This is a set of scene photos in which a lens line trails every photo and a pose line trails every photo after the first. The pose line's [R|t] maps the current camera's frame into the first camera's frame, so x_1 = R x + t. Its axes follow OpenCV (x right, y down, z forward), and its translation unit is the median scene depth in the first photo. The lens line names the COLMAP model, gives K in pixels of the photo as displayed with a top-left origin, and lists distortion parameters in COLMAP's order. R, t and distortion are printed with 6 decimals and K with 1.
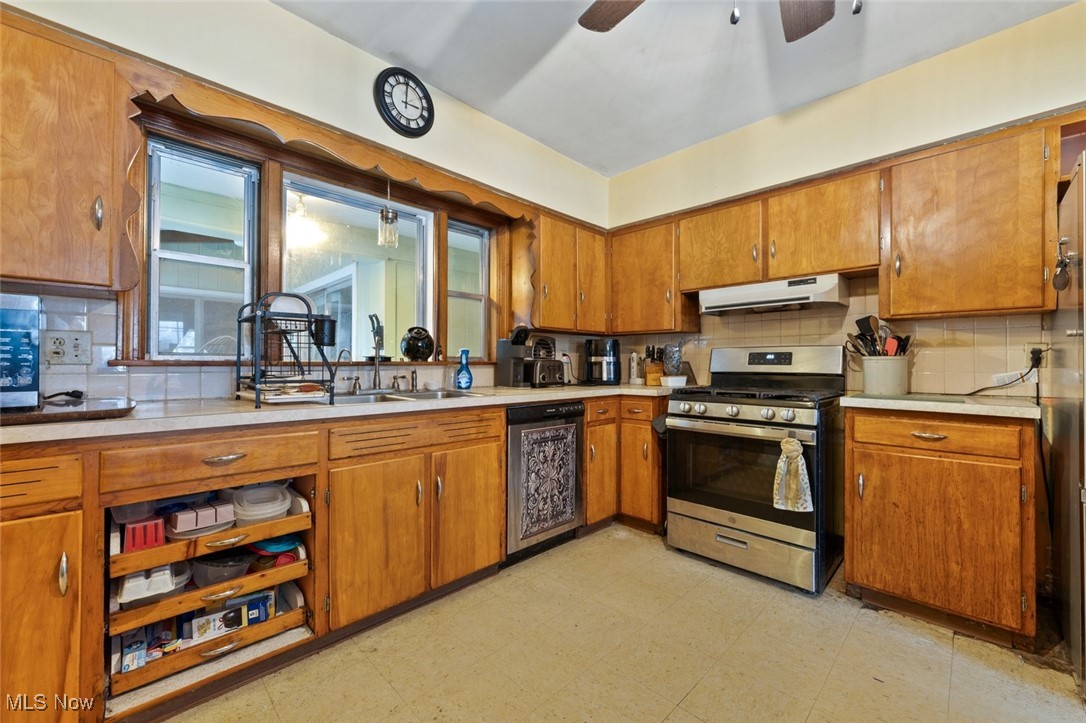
lens RADIAL K [[426.1, 0, 547.0], [0, 426.1, 364.2], [0, 0, 1]] dist [-0.000933, -0.000106]
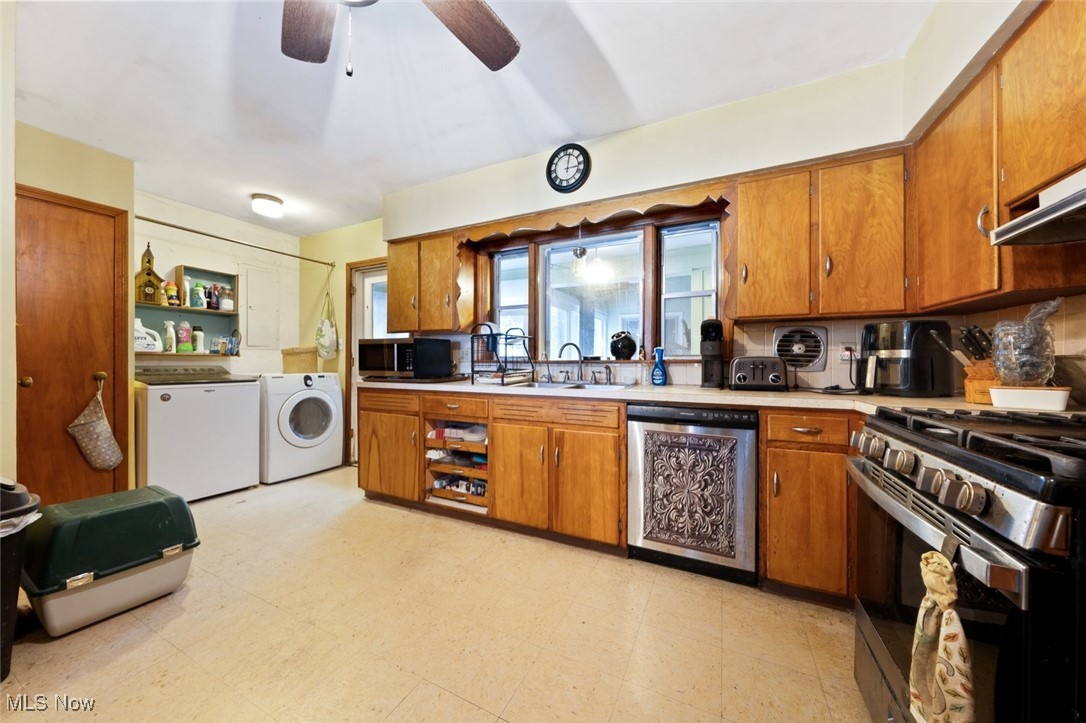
lens RADIAL K [[368.9, 0, 547.1], [0, 368.9, 363.1], [0, 0, 1]] dist [-0.000400, -0.000011]
pose [[0.332308, 0.000972, -0.943170, 0.738077], [-0.001254, 0.999999, 0.000588, 0.002669], [0.943170, 0.000988, 0.332309, 0.542707]]
